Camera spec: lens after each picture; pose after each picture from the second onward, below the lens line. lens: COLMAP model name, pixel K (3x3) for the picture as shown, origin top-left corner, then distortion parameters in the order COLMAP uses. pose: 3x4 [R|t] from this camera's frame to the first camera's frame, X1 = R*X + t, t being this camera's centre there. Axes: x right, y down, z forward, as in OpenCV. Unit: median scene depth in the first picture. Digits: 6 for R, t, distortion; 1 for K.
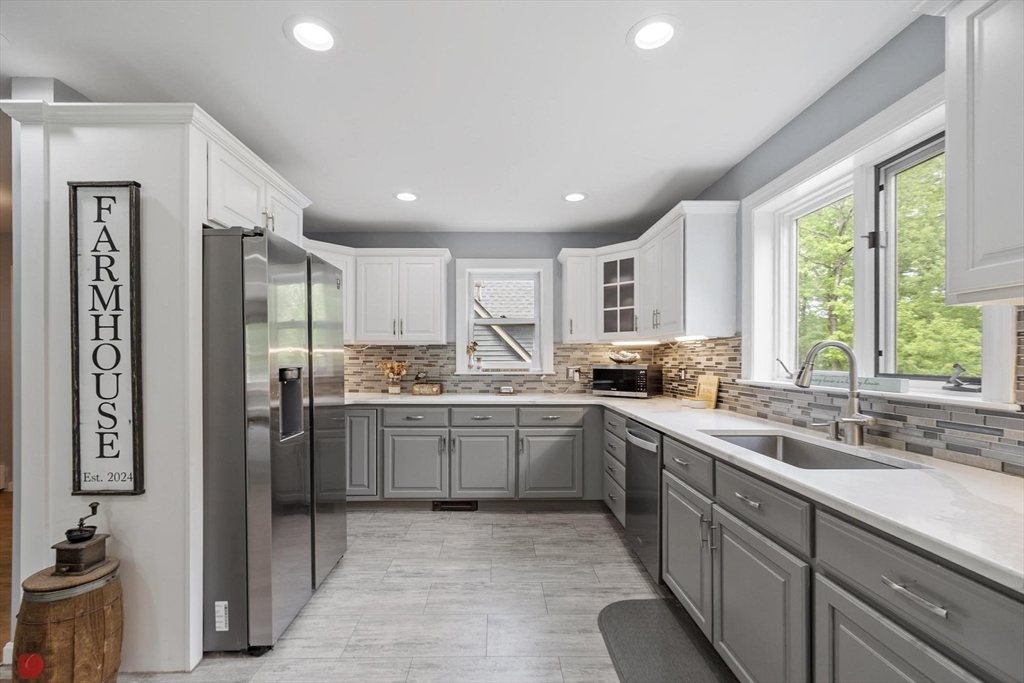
lens RADIAL K [[449.7, 0, 501.0], [0, 449.7, 357.3], [0, 0, 1]] dist [0.006916, -0.002454]
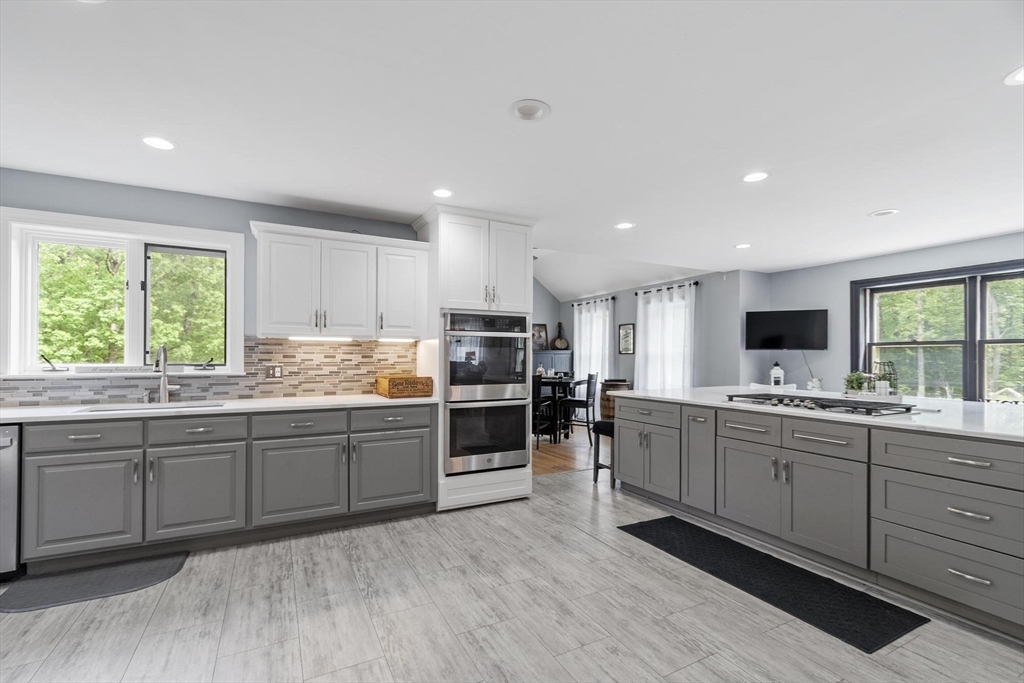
lens RADIAL K [[449.7, 0, 505.1], [0, 449.7, 353.0], [0, 0, 1]] dist [0.006916, -0.002454]
pose [[-0.444438, 0.009004, 0.895764, -1.314543], [-0.004376, 0.999916, -0.012221, 0.008762], [-0.895799, -0.009351, -0.444361, 0.534795]]
